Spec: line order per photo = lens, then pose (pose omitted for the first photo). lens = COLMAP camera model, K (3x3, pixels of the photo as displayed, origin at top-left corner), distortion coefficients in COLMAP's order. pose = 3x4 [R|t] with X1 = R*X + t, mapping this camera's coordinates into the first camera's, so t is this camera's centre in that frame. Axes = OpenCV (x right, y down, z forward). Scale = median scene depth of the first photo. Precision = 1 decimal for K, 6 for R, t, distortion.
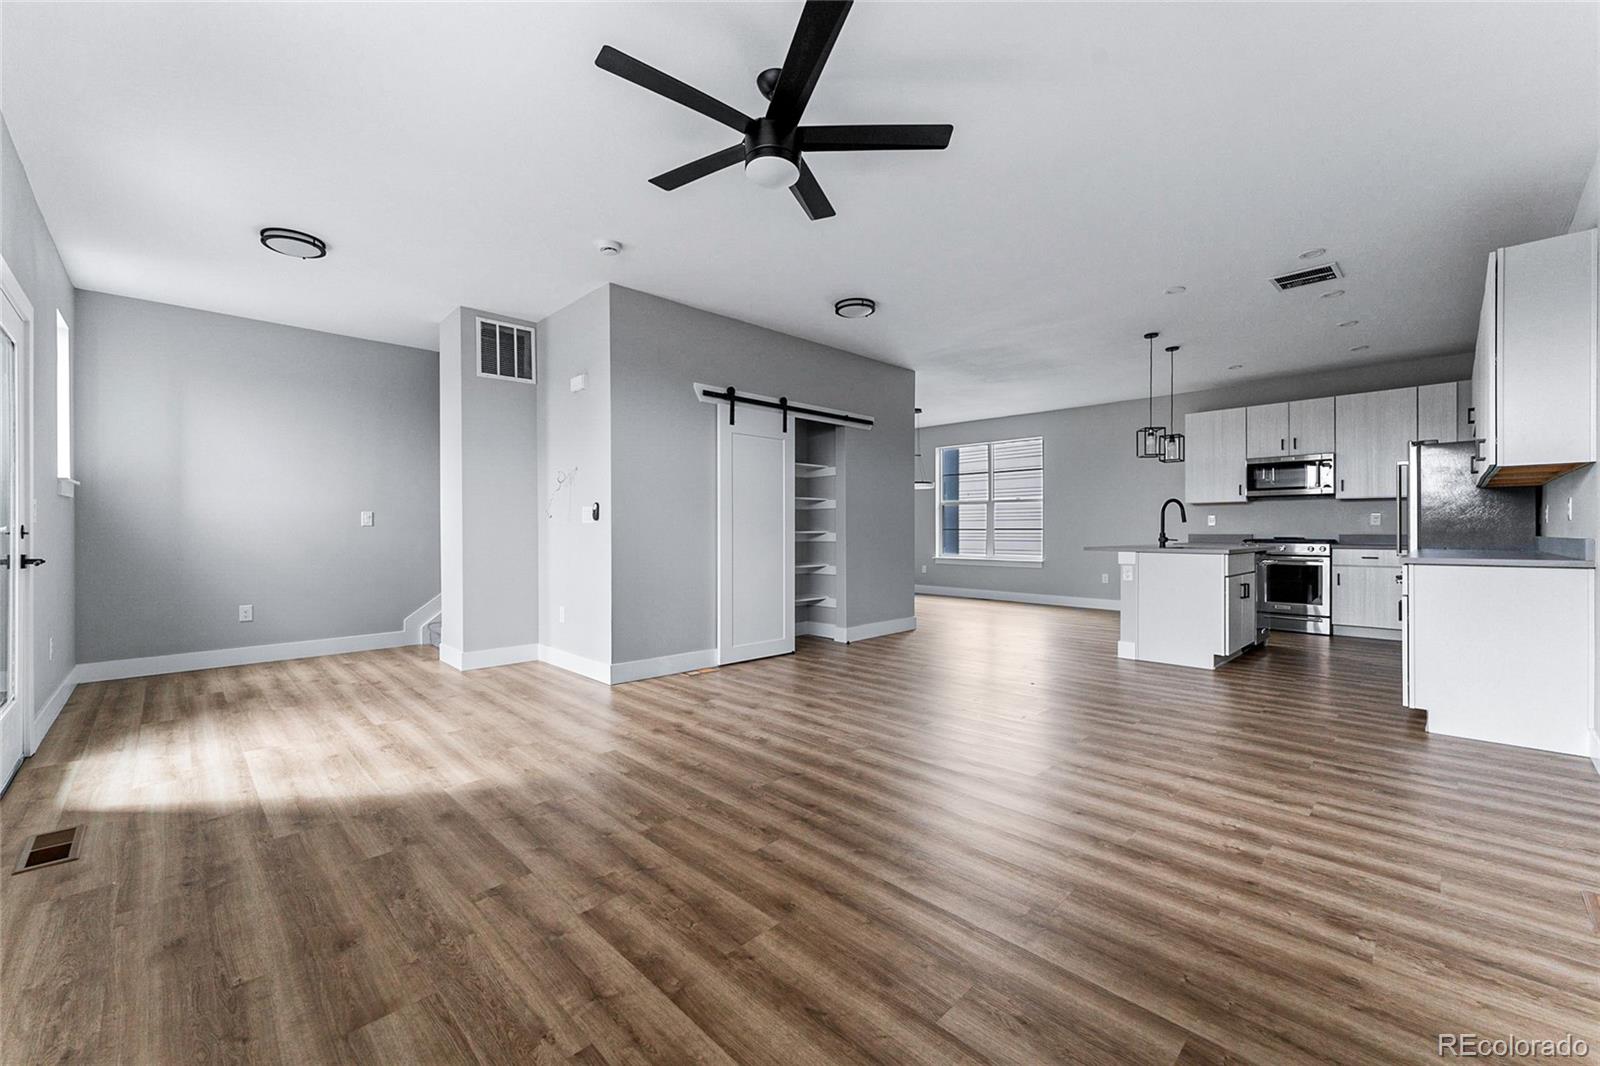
lens RADIAL K [[641.2, 0, 800.7], [0, 641.2, 531.8], [0, 0, 1]] dist [0.000534, -0.000295]
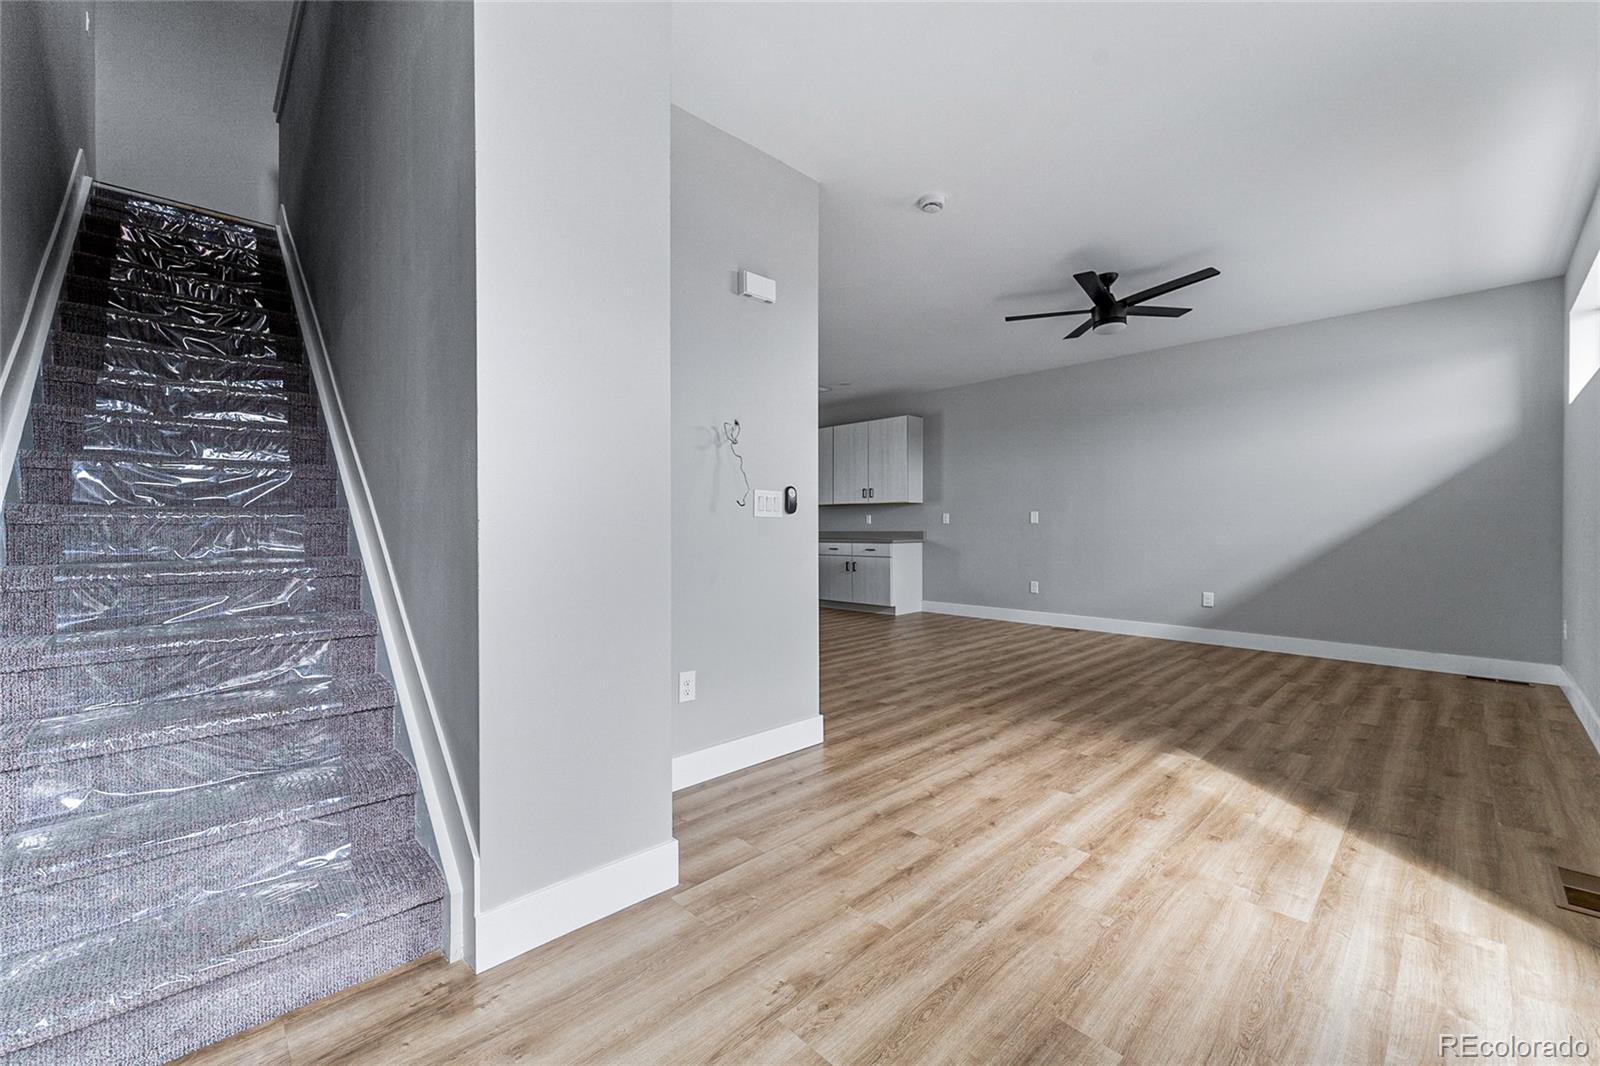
lens RADIAL K [[641.2, 0, 792.6], [0, 641.2, 531.6], [0, 0, 1]] dist [0.000534, -0.000295]
pose [[0.018838, -0.005185, 0.999809, -0.866848], [0.005338, 0.999973, 0.005086, -0.001447], [-0.999808, 0.005241, 0.018865, 0.868320]]
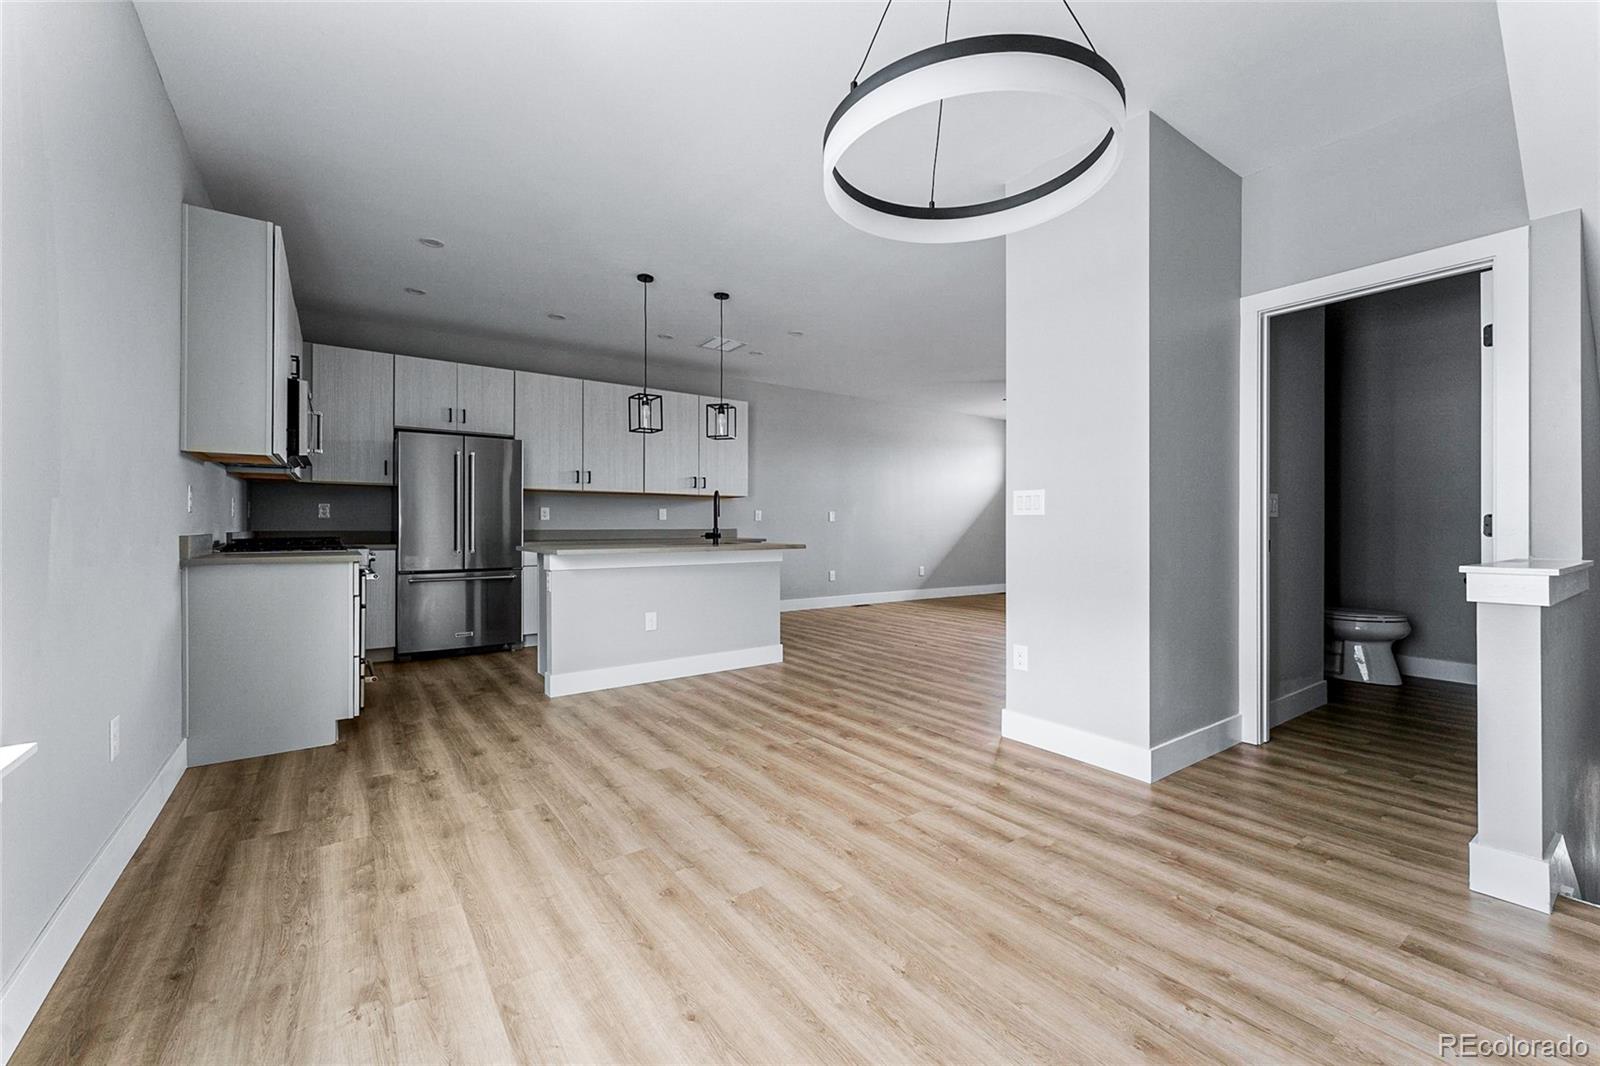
lens RADIAL K [[641.2, 0, 784.8], [0, 641.2, 528.1], [0, 0, 1]] dist [0.000534, -0.000295]
pose [[-0.984958, -0.000947, 0.172793, 0.347800], [0.000200, 0.999978, 0.006623, -0.003673], [-0.172795, 0.006558, -0.984936, 1.982510]]
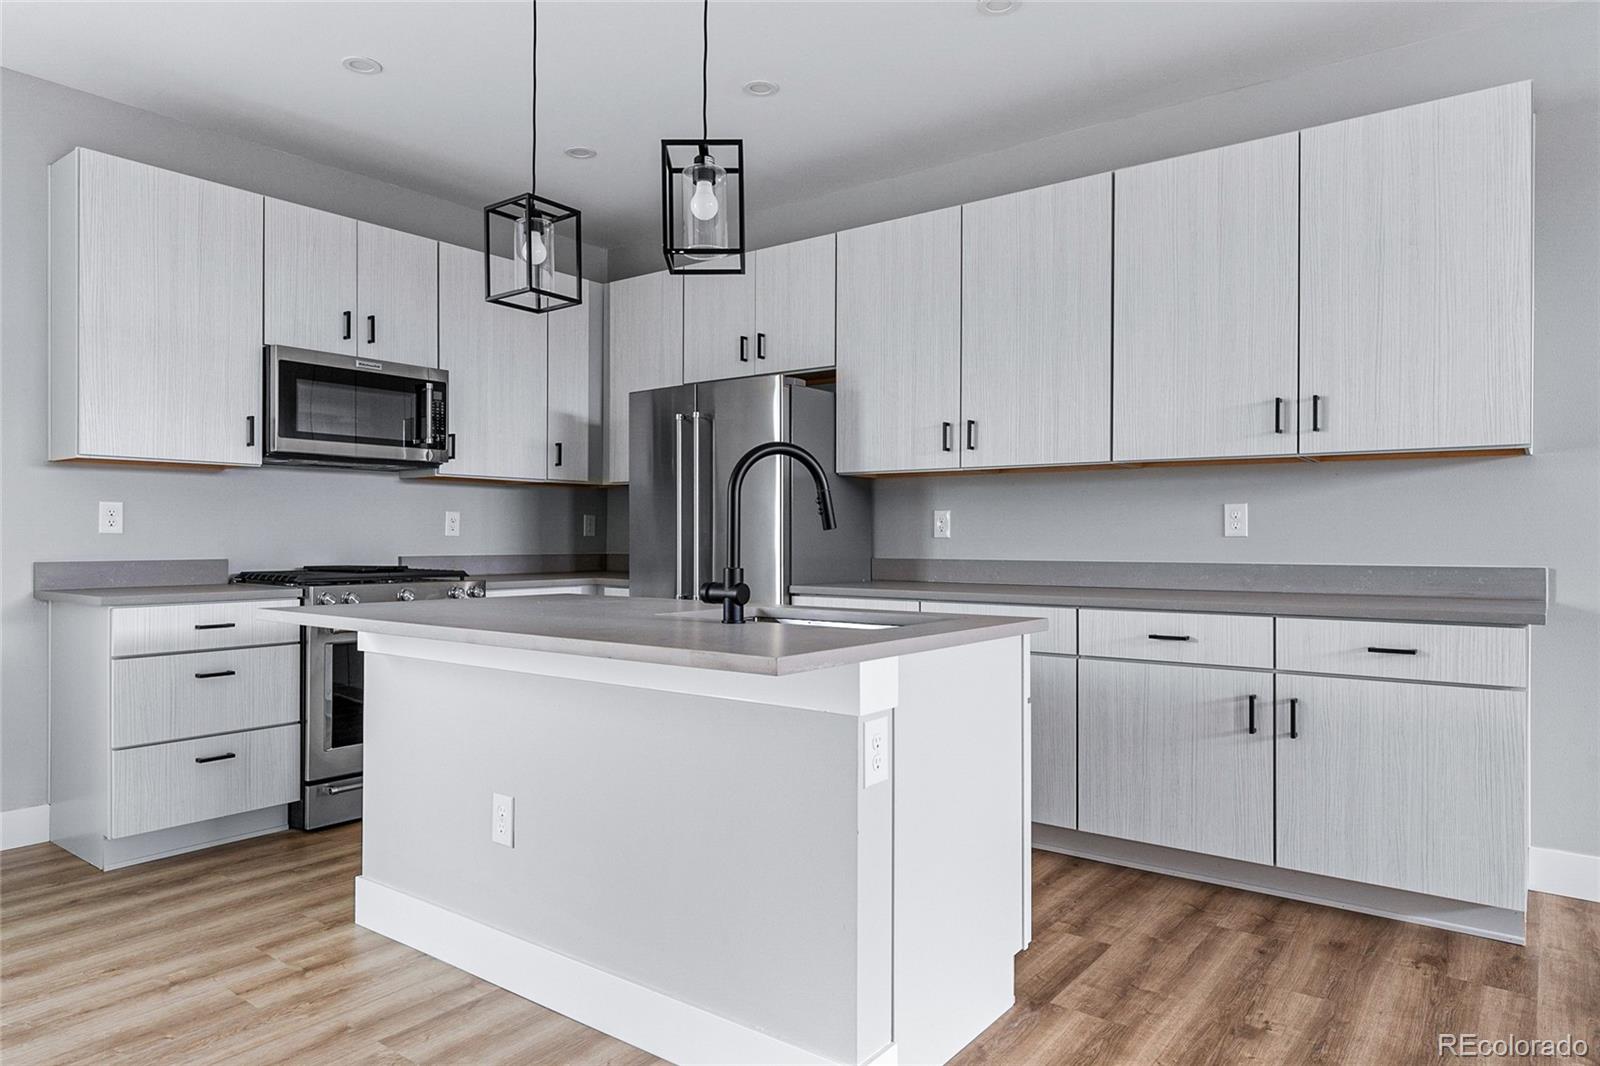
lens RADIAL K [[987.4, 0, 791.2], [0, 987.4, 534.2], [0, 0, 1]] dist [0.000747, -0.001420]
pose [[-0.136421, 0.003194, 0.990646, 0.175247], [0.000548, 0.999995, -0.003149, -0.011386], [-0.990651, 0.000113, -0.136422, 1.111554]]
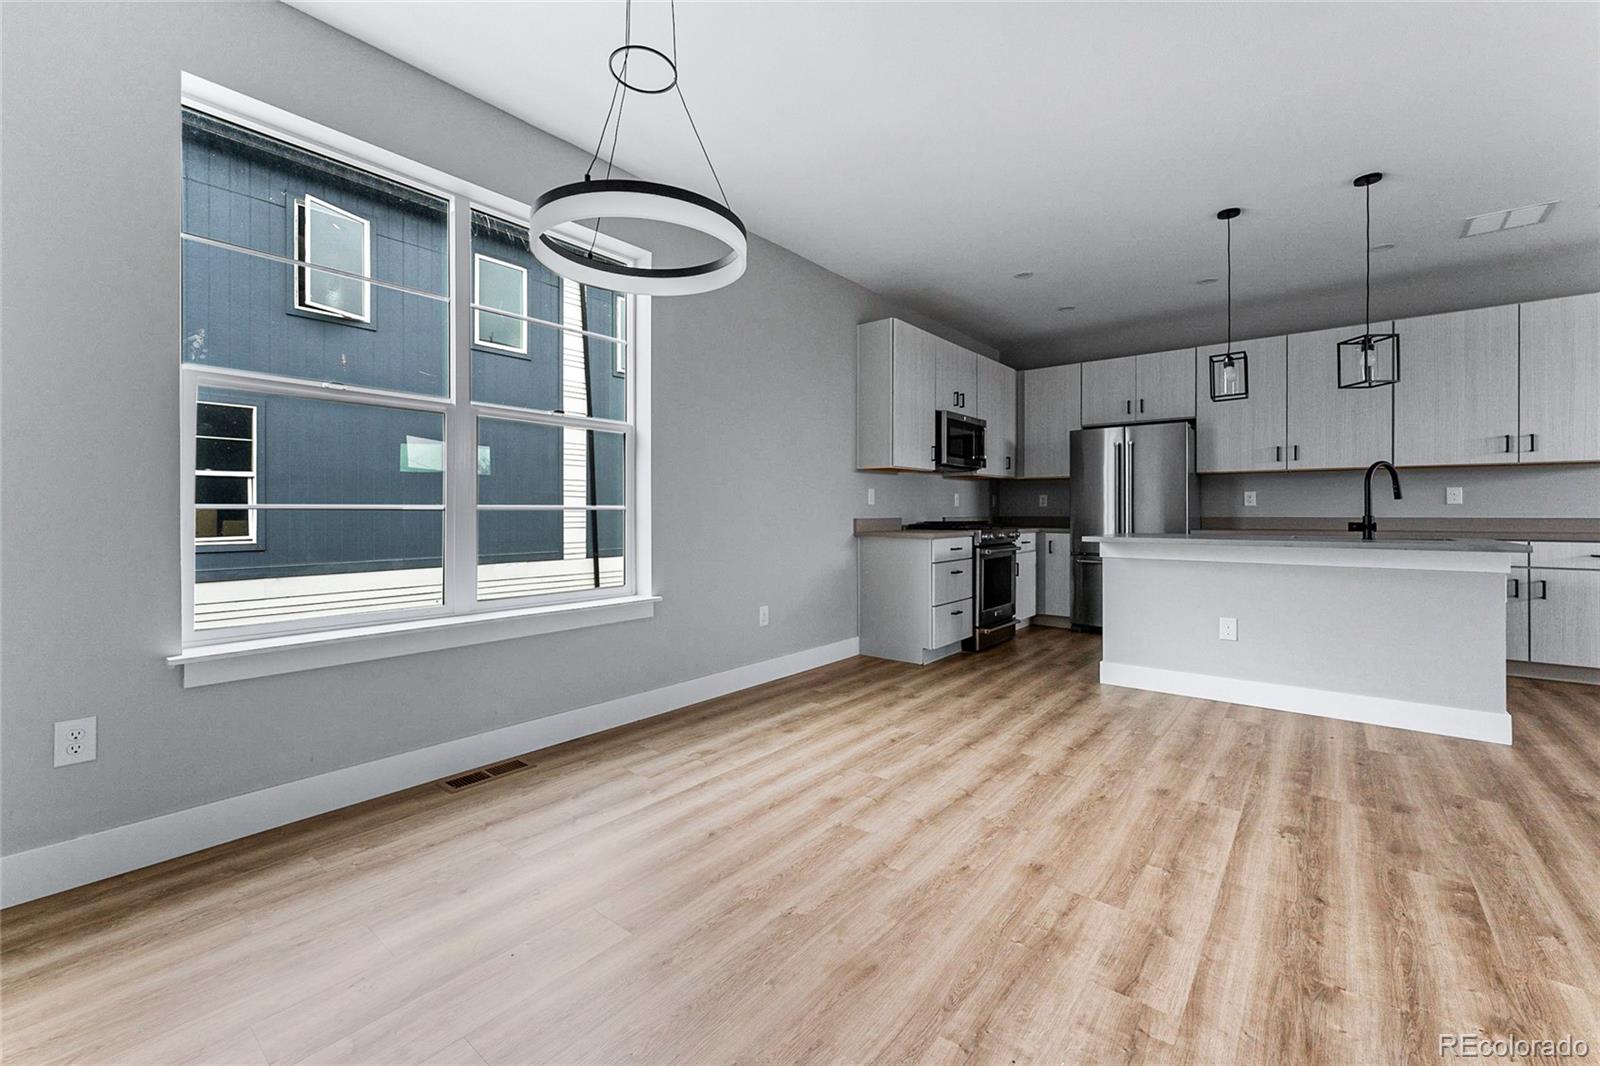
lens RADIAL K [[641.2, 0, 800.0], [0, 641.2, 514.7], [0, 0, 1]] dist [0.000534, -0.000295]
pose [[-0.103589, -0.003262, 0.994615, 0.024277], [0.003667, 0.999987, 0.003661, -0.003334], [-0.994613, 0.004026, -0.103576, 1.717157]]
